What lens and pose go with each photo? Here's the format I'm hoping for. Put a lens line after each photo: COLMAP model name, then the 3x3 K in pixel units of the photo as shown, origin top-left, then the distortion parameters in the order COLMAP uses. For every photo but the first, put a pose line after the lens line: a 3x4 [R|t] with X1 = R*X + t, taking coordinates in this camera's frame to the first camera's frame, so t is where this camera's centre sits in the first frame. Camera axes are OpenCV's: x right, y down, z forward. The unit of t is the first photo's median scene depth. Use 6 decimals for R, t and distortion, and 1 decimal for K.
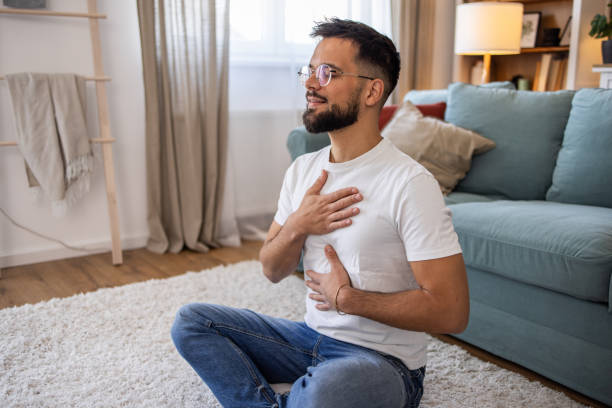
lens RADIAL K [[612.0, 0, 306.0], [0, 612.0, 204.0], [0, 0, 1]] dist [0.000838, 0.014202]
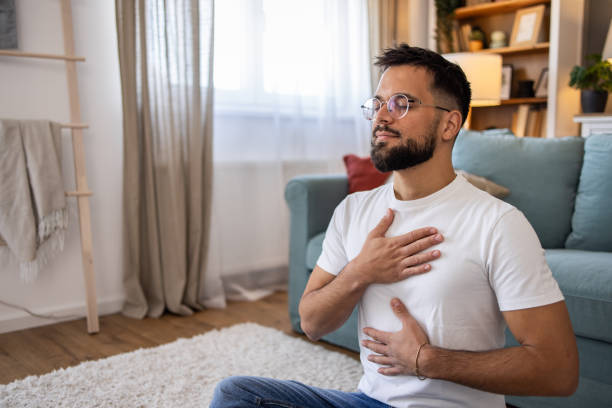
lens RADIAL K [[612.0, 0, 306.0], [0, 612.0, 204.0], [0, 0, 1]] dist [0.000838, 0.014202]
pose [[0.994001, -0.013970, 0.108477, -0.107092], [0.024342, 0.995190, -0.094891, 0.005453], [-0.106630, 0.096963, 0.989560, 0.082038]]
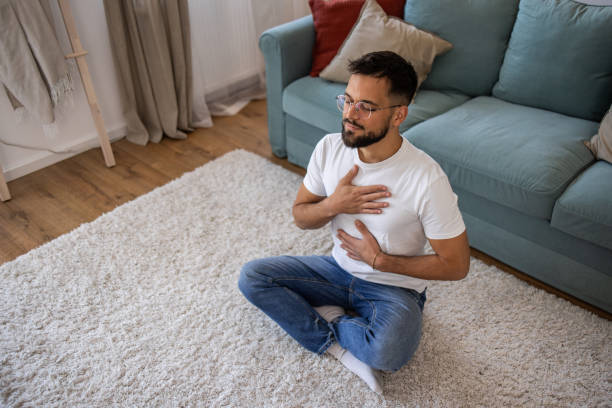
lens RADIAL K [[612.0, 0, 306.0], [0, 612.0, 204.0], [0, 0, 1]] dist [0.000838, 0.014202]
pose [[0.981057, -0.127098, 0.146198, -0.152190], [0.059460, 0.915818, 0.397168, -0.281438], [-0.184370, -0.380951, 0.906027, -0.085578]]
